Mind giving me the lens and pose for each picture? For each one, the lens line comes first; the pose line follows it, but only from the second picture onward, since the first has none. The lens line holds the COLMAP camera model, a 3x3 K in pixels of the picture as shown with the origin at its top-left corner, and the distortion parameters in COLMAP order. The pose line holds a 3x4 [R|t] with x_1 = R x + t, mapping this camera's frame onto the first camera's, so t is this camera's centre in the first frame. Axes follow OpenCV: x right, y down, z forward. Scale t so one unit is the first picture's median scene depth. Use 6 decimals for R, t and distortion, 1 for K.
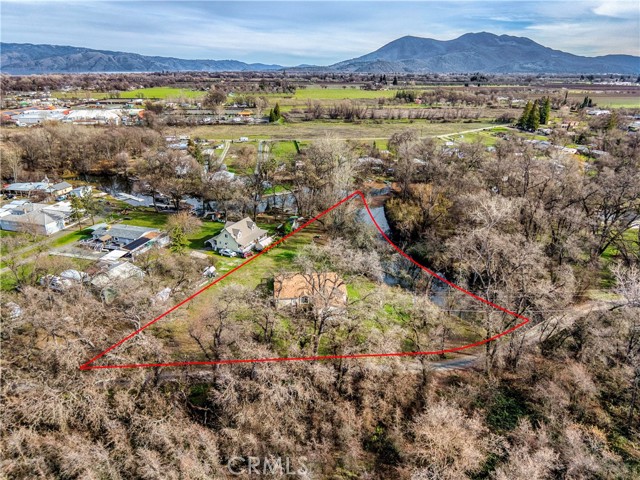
lens RADIAL K [[455.9, 0, 320.0], [0, 455.9, 240.0], [0, 0, 1]] dist [0.010644, -0.024943]
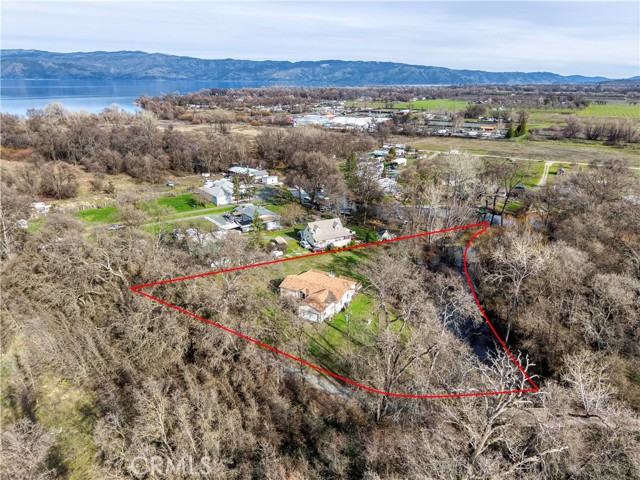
lens RADIAL K [[455.9, 0, 320.0], [0, 455.9, 240.0], [0, 0, 1]] dist [0.010644, -0.024943]
pose [[0.766579, 0.205726, -0.608303, 0.145791], [-0.220742, 0.973986, 0.051221, -0.013968], [0.603016, 0.095014, 0.792050, 0.038026]]
